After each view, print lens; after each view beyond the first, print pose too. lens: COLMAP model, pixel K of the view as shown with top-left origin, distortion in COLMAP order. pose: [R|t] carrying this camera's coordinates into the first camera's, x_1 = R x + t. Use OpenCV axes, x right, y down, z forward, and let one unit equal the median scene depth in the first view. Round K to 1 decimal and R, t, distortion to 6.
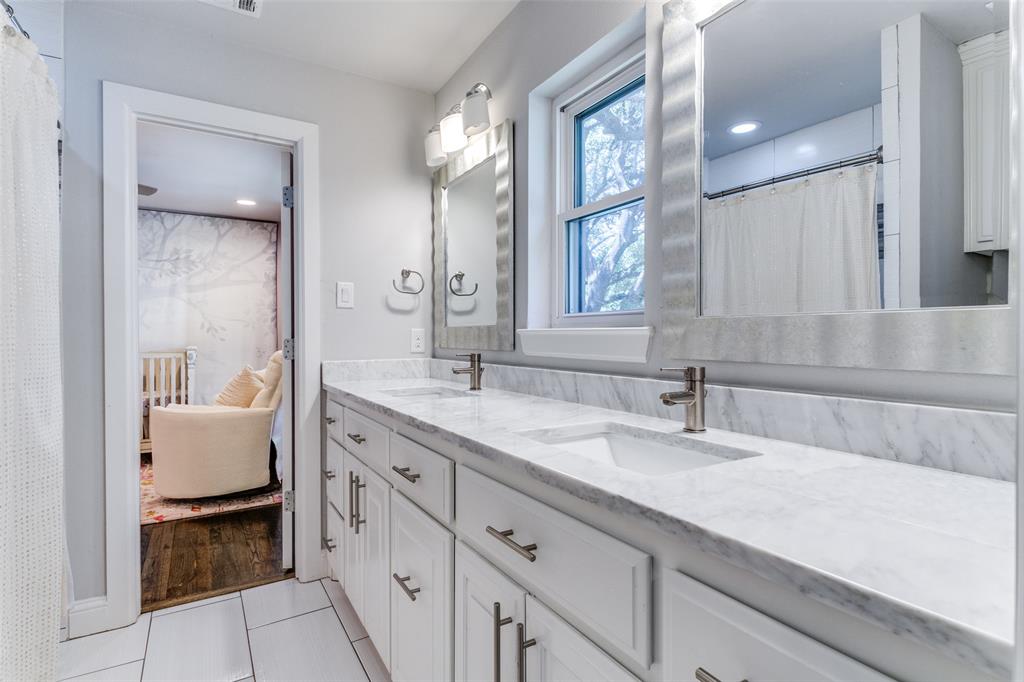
lens RADIAL K [[495.2, 0, 509.1], [0, 495.2, 339.5], [0, 0, 1]] dist [-0.013565, -0.000714]
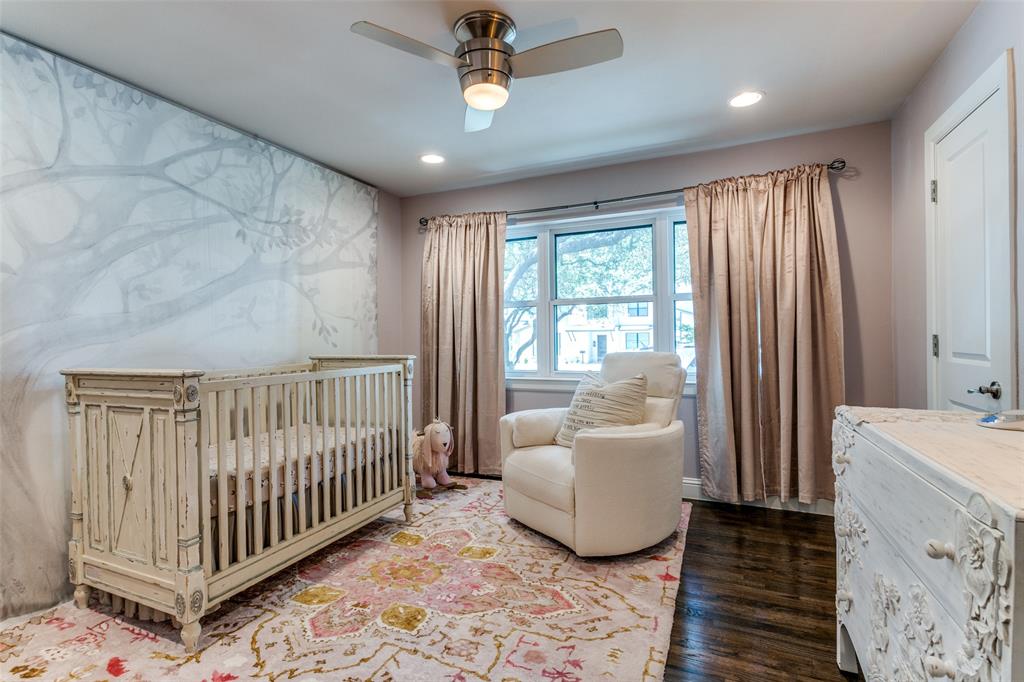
lens RADIAL K [[495.2, 0, 503.7], [0, 495.2, 340.4], [0, 0, 1]] dist [-0.013565, -0.000714]
pose [[0.837610, -0.011697, 0.546144, -0.784233], [0.015675, 0.999874, -0.002625, -0.001155], [-0.546044, 0.010760, 0.837687, 0.295400]]
